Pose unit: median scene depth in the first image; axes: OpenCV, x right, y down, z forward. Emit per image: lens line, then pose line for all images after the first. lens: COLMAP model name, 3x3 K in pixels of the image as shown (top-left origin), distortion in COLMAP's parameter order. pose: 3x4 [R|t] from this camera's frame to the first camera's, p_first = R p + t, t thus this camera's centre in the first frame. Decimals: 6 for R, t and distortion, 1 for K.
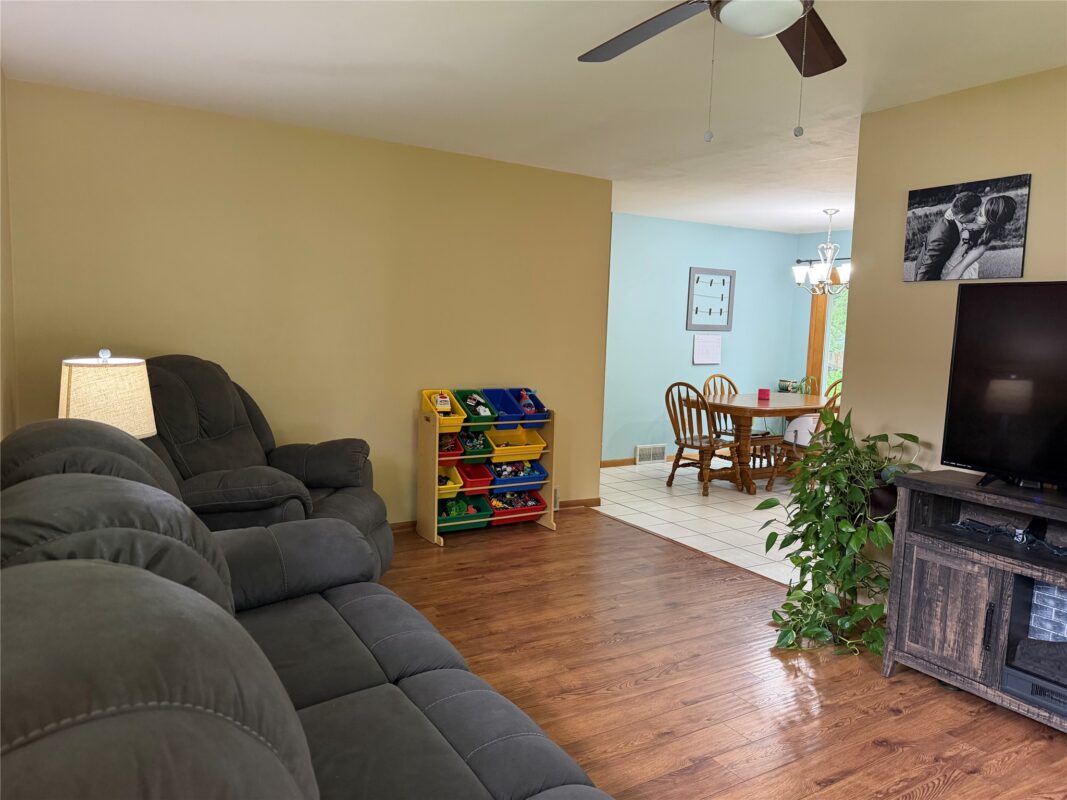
lens RADIAL K [[754.7, 0, 535.8], [0, 754.7, 399.9], [0, 0, 1]] dist [0.044827, -0.057928]
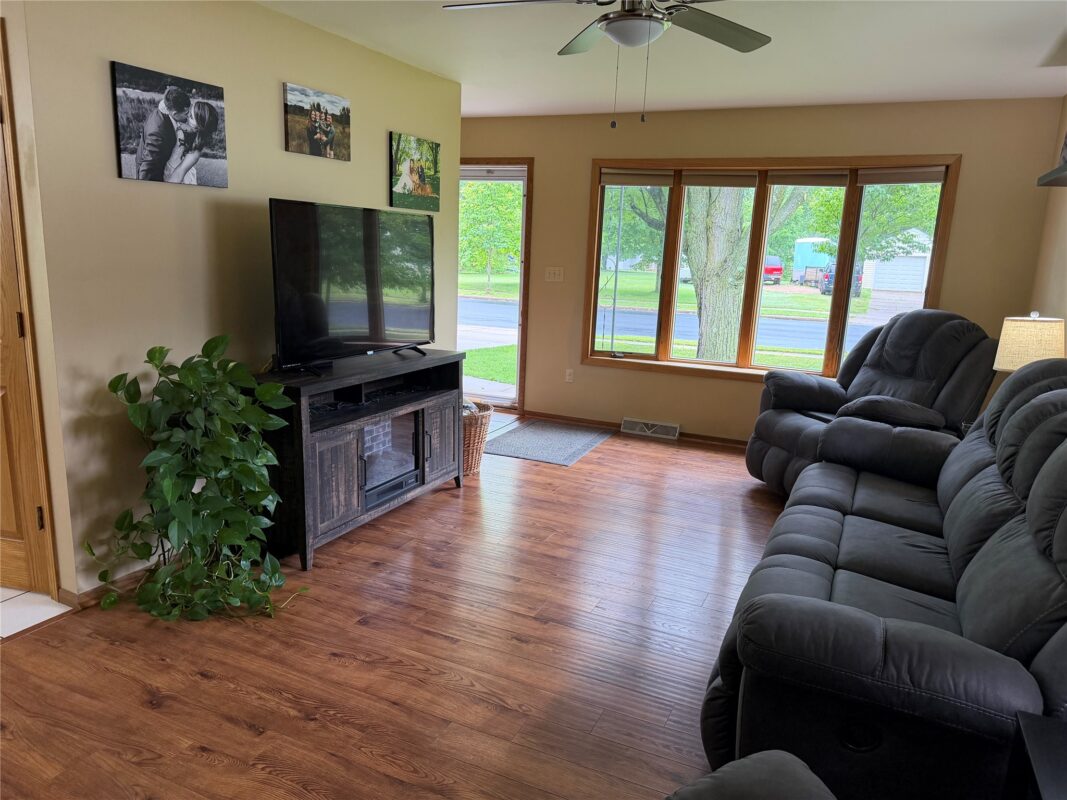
lens RADIAL K [[754.7, 0, 534.2], [0, 754.7, 409.0], [0, 0, 1]] dist [0.044827, -0.057928]
pose [[-0.555981, -0.230555, 0.798580, -0.481251], [0.026522, 0.955351, 0.294280, -0.150650], [-0.830772, 0.184794, -0.525042, 1.132506]]
